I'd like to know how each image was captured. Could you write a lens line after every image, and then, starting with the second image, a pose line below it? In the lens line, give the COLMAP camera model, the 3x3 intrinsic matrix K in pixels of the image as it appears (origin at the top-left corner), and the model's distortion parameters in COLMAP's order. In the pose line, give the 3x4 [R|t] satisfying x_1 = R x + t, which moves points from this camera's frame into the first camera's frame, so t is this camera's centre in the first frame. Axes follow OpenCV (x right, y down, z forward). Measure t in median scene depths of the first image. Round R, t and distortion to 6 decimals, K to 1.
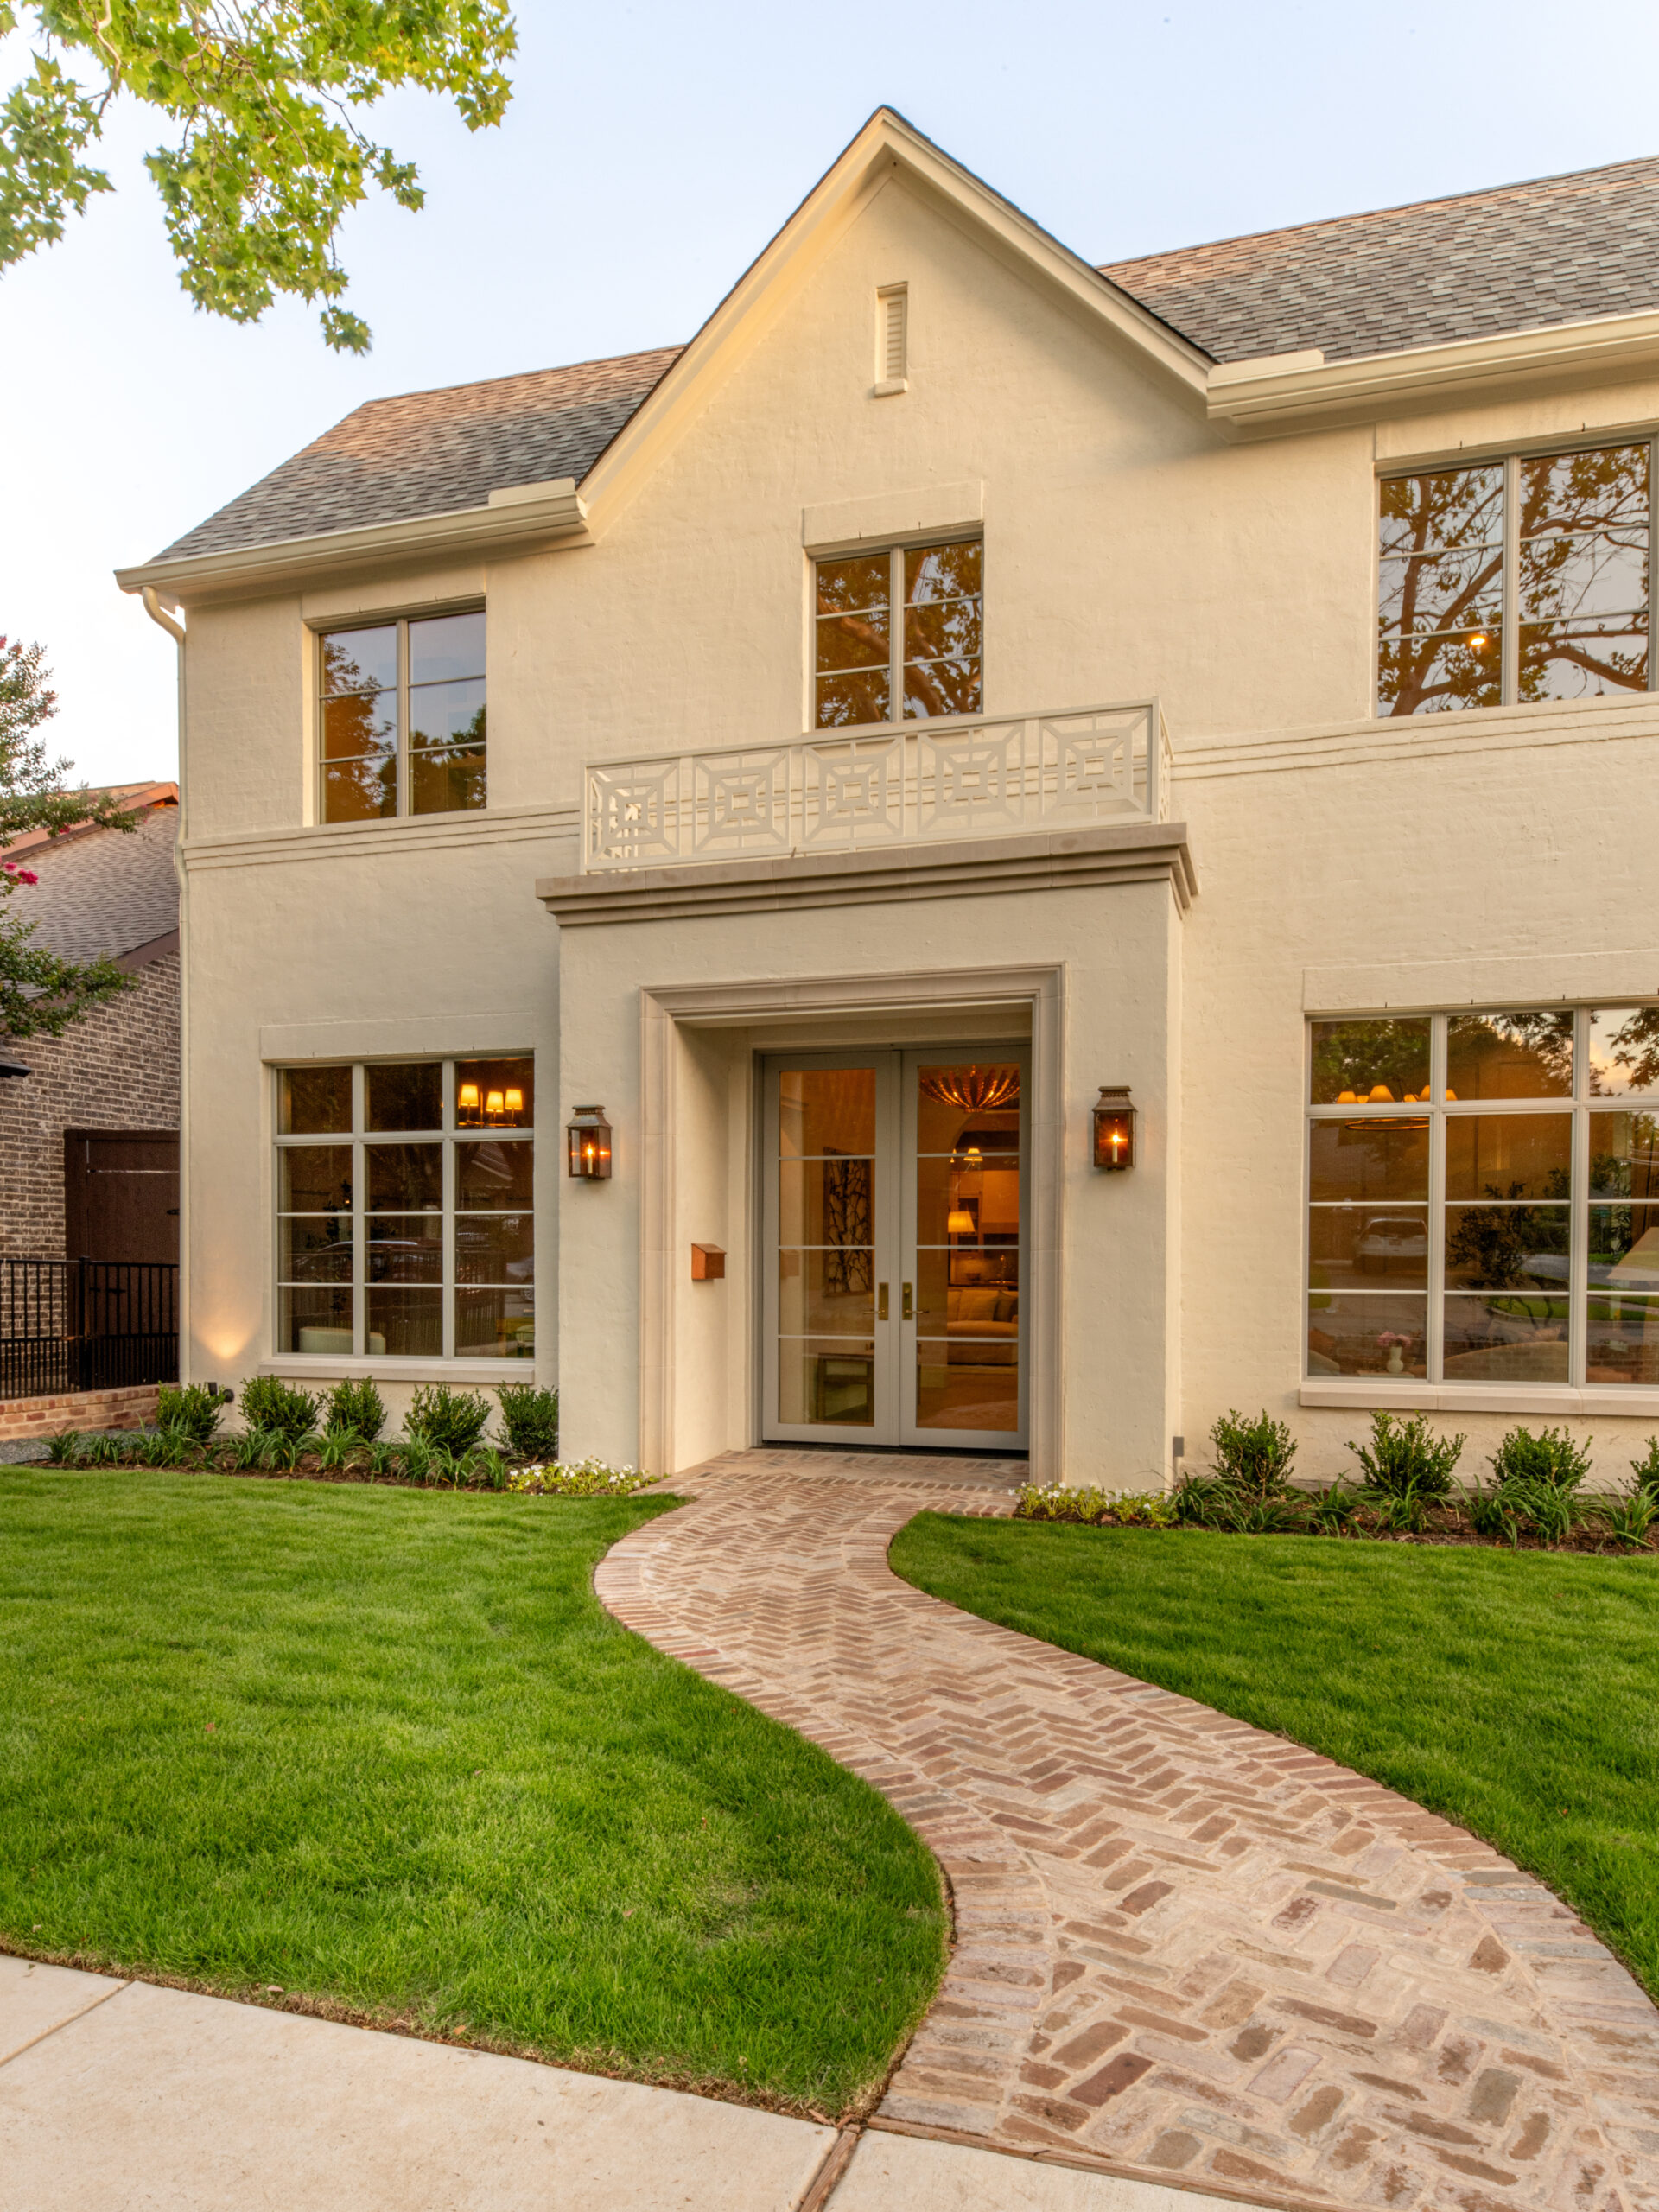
lens RADIAL K [[1533.6, 0, 680.7], [0, 1533.6, 1272.0], [0, 0, 1]] dist [0.003383, 0.003848]
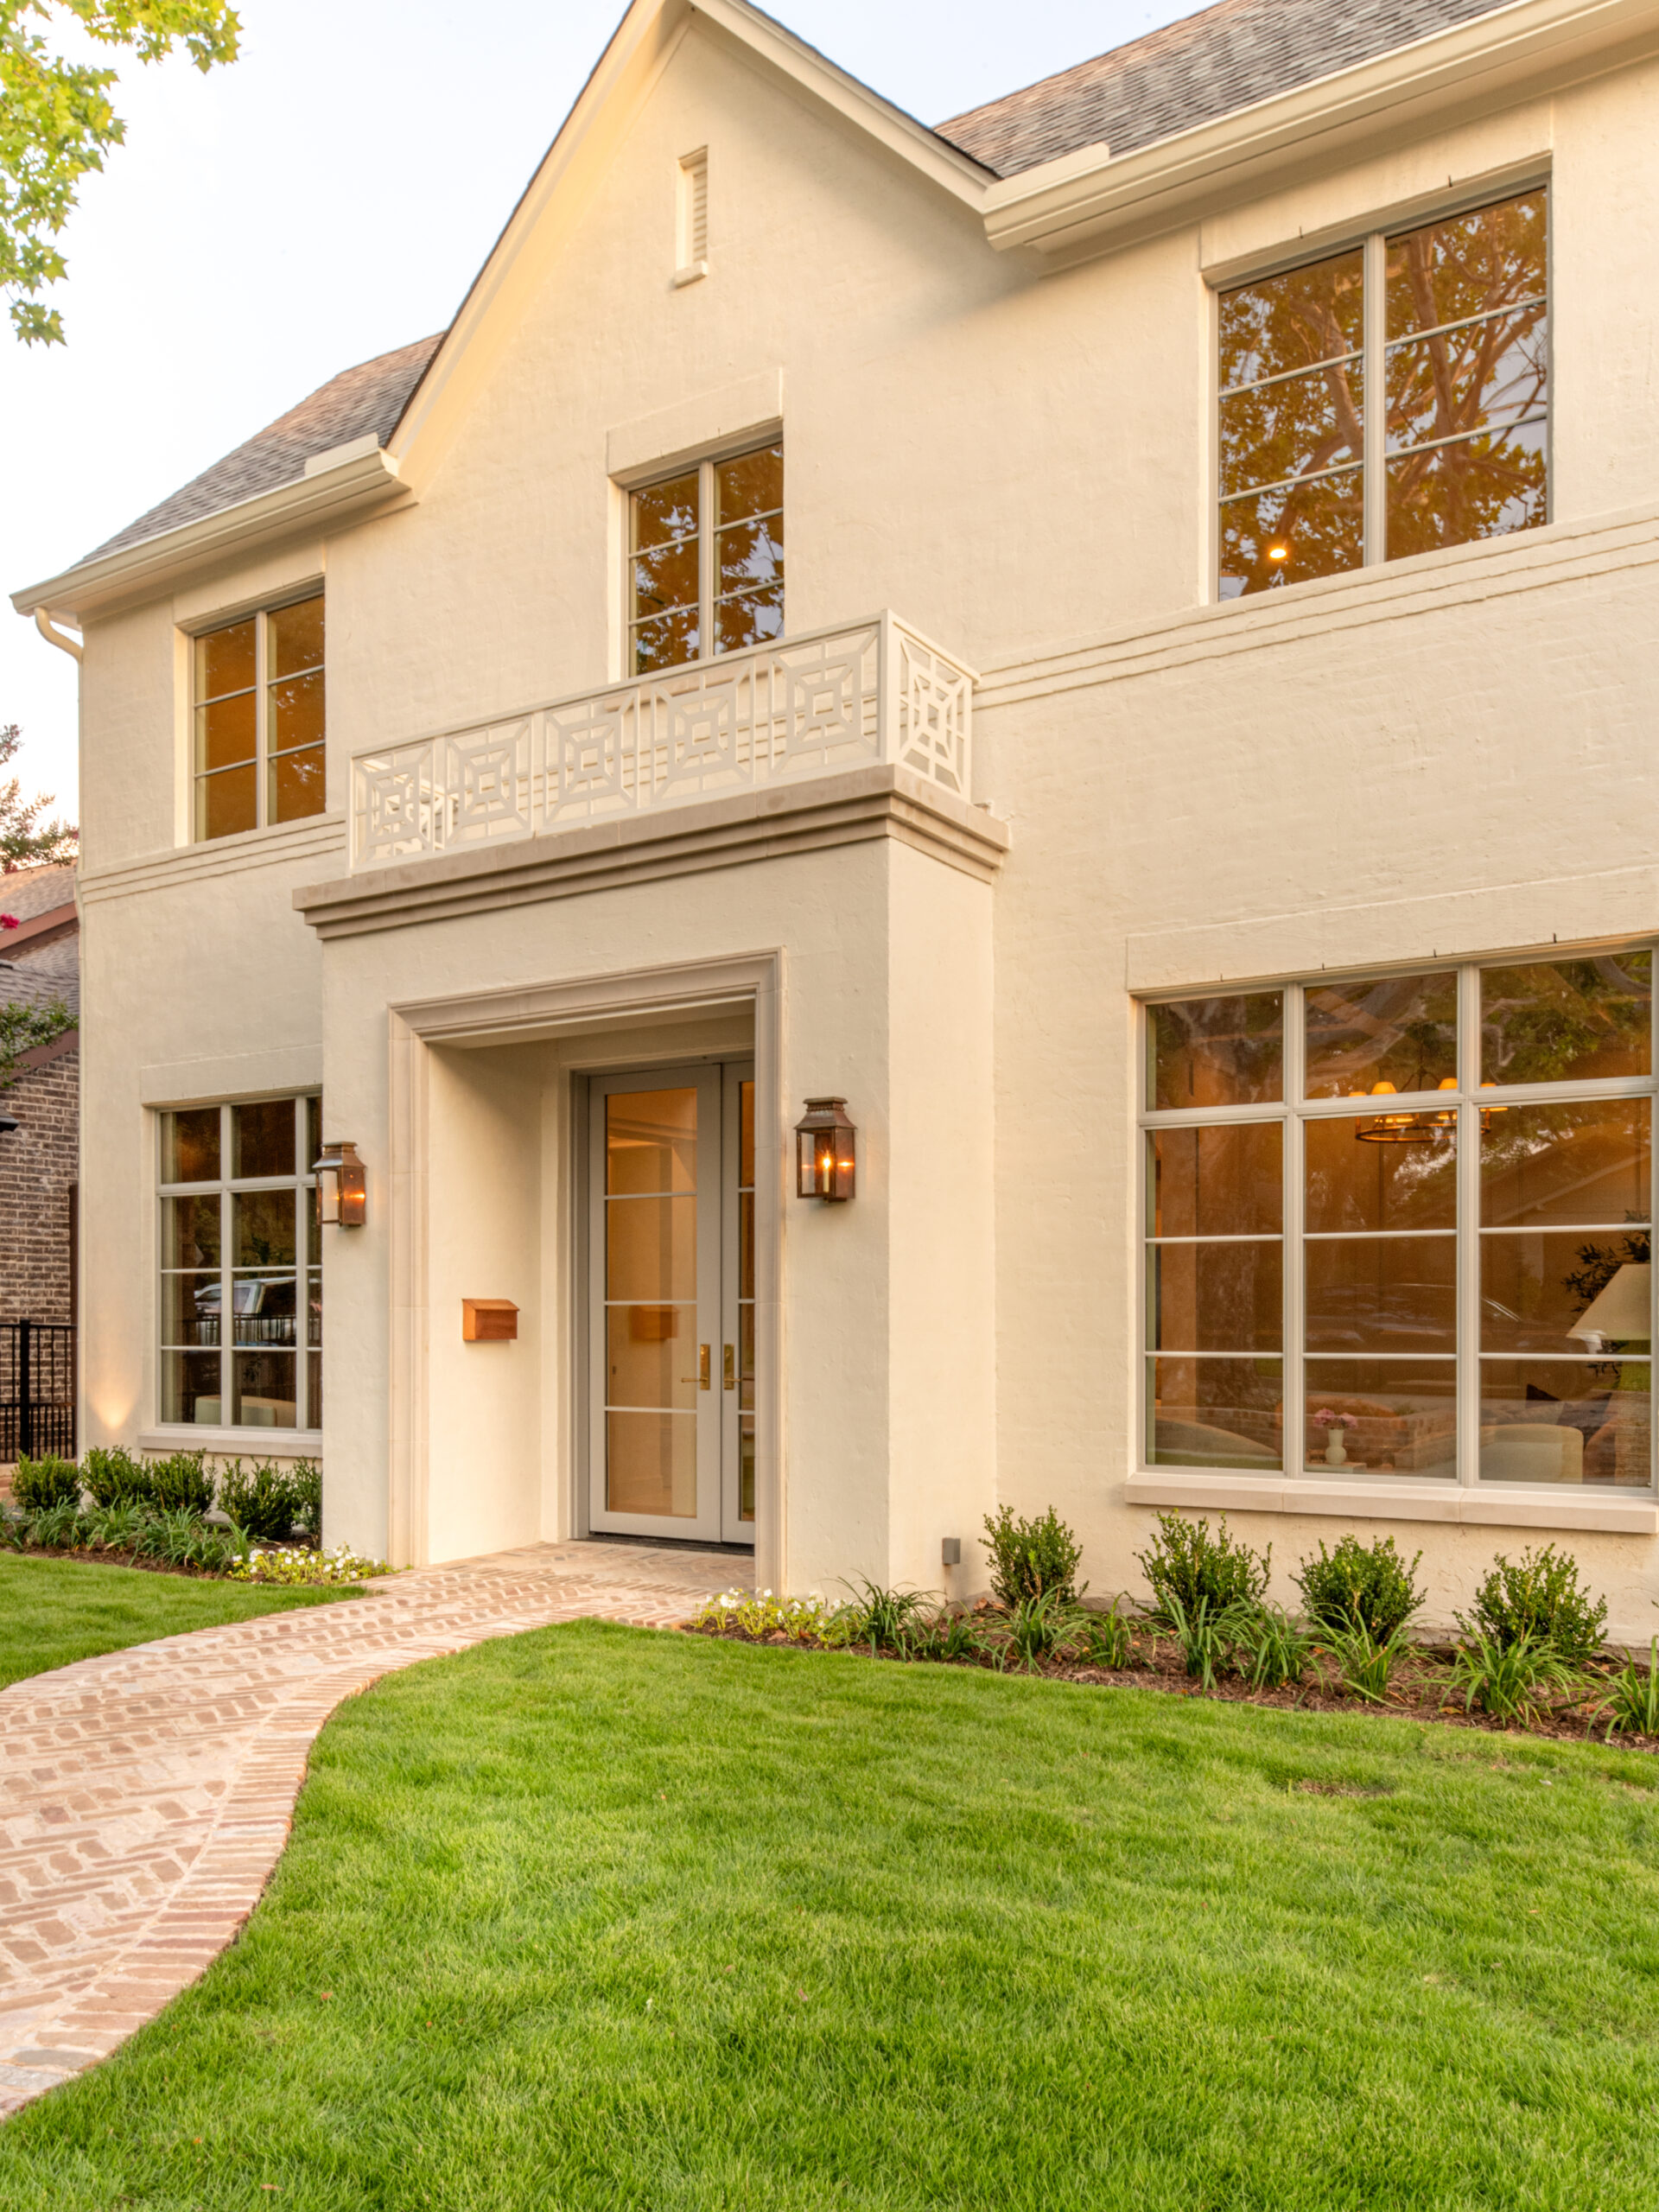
lens RADIAL K [[1818.1, 0, 782.0], [0, 1818.1, 1319.6], [0, 0, 1]] dist [0.000992, -0.001752]
pose [[0.960208, -0.004405, -0.279250, 0.465901], [0.000784, 0.999914, -0.013074, 0.006622], [0.279283, 0.012335, 0.960129, 0.071909]]
